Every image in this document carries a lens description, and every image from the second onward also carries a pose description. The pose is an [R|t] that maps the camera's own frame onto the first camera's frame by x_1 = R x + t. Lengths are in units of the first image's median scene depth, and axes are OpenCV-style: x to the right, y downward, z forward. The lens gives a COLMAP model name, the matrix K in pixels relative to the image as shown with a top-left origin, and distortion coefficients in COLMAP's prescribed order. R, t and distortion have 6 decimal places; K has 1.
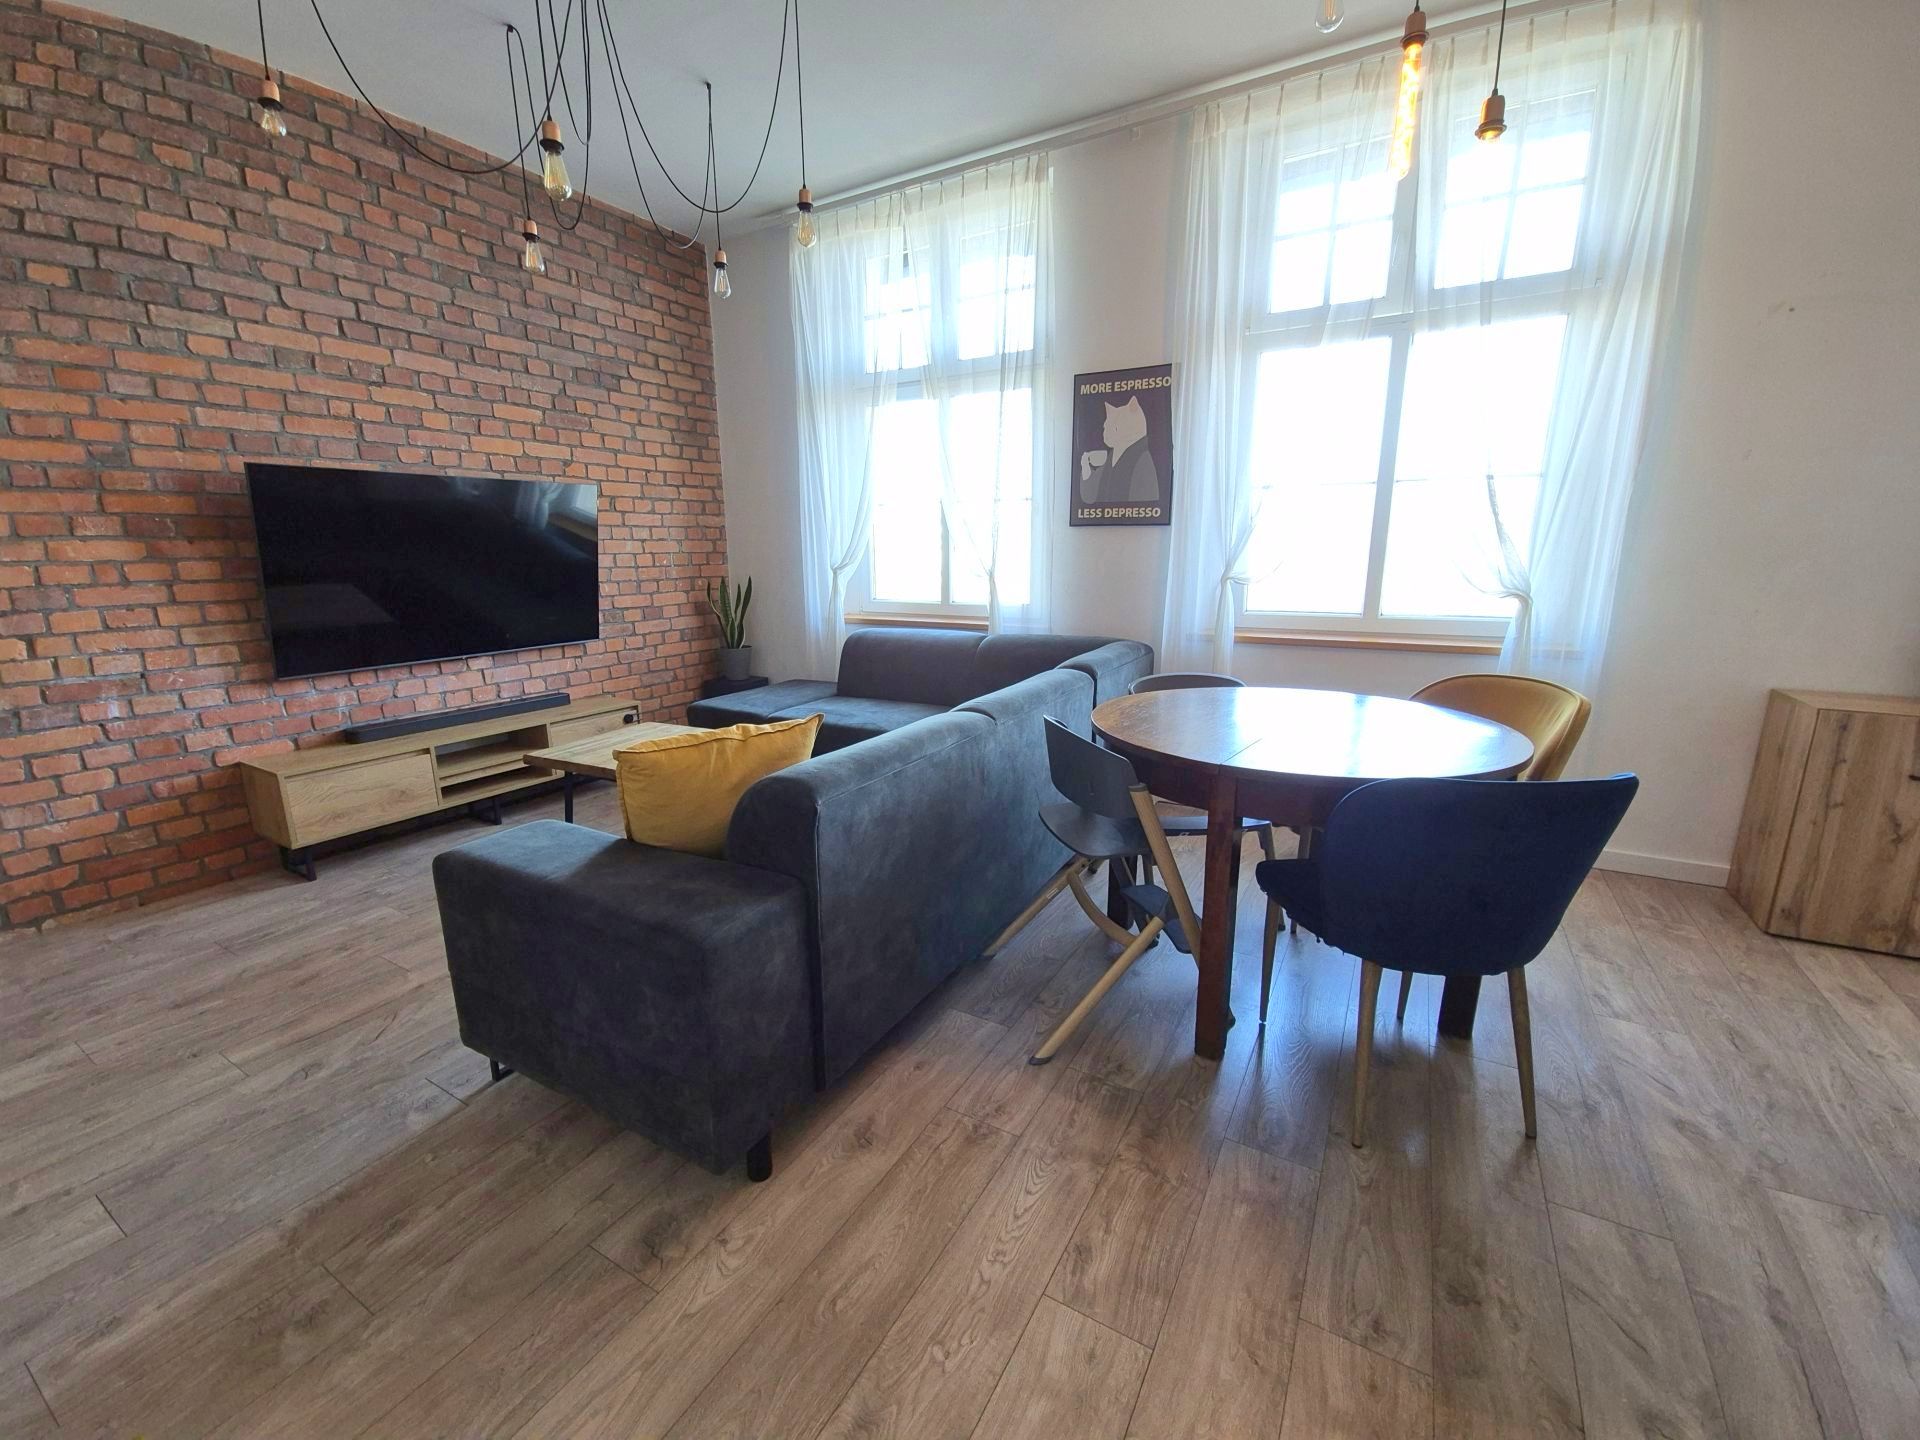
lens RADIAL K [[780.3, 0, 945.8], [0, 780.3, 729.6], [0, 0, 1]] dist [0.007086, -0.004729]
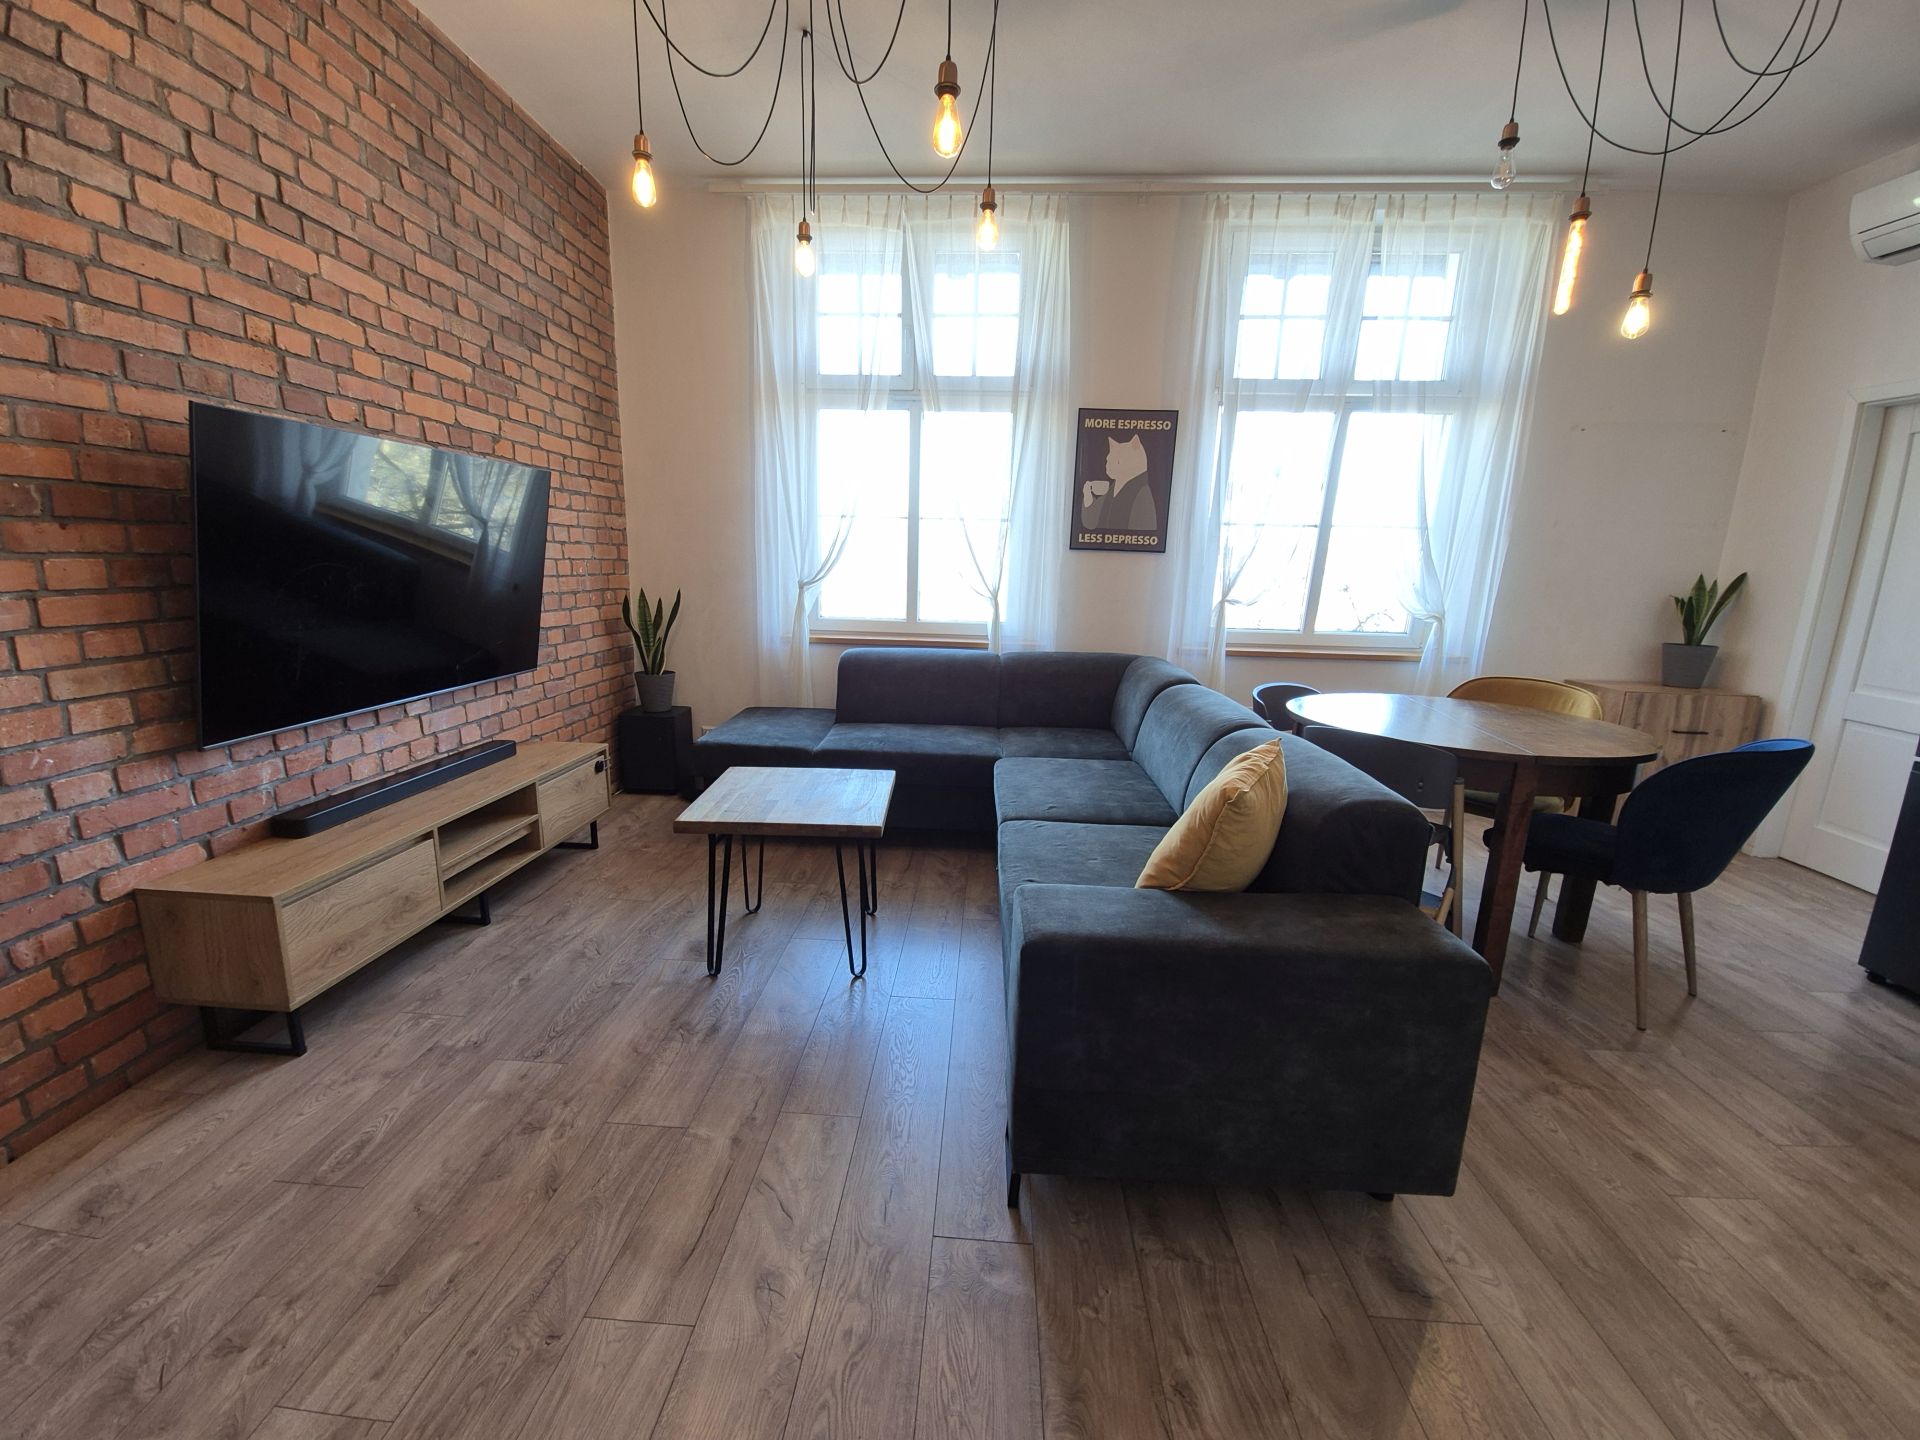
lens RADIAL K [[780.3, 0, 945.8], [0, 780.3, 729.6], [0, 0, 1]] dist [0.007086, -0.004729]
pose [[0.890258, -0.063877, 0.450955, -0.519436], [0.070274, 0.997524, 0.002564, -0.033449], [-0.450002, 0.029408, 0.892543, 0.148514]]
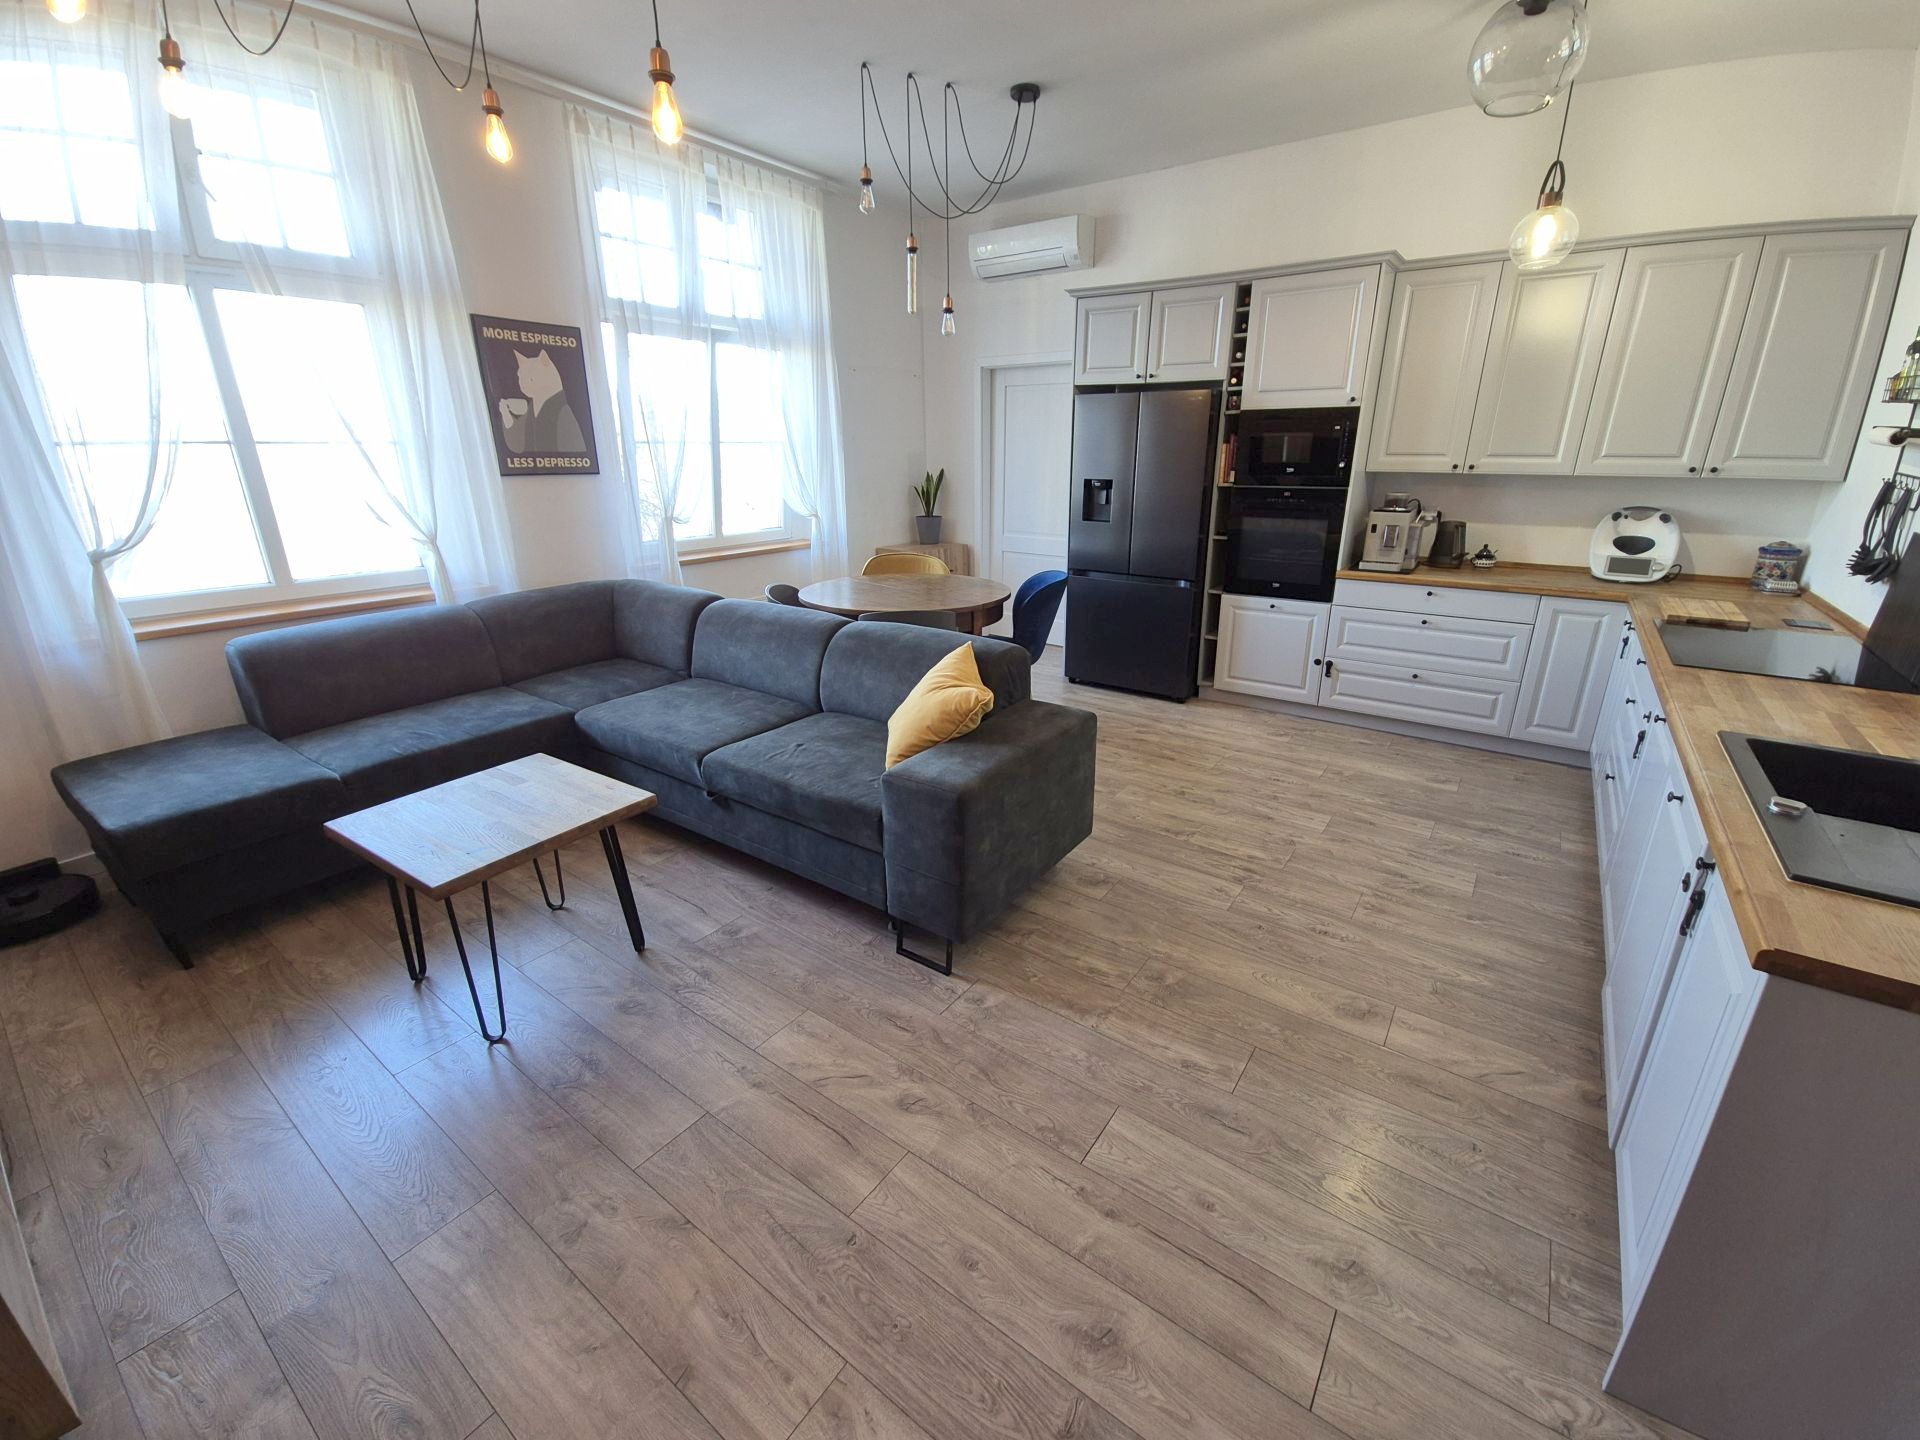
lens RADIAL K [[782.2, 0, 974.0], [0, 782.2, 708.5], [0, 0, 1]] dist [-0.000015, 0.000082]
pose [[0.086564, -0.309326, 0.947008, -0.845729], [0.227550, 0.931587, 0.283489, -0.144710], [-0.969911, 0.190952, 0.151029, 0.371828]]
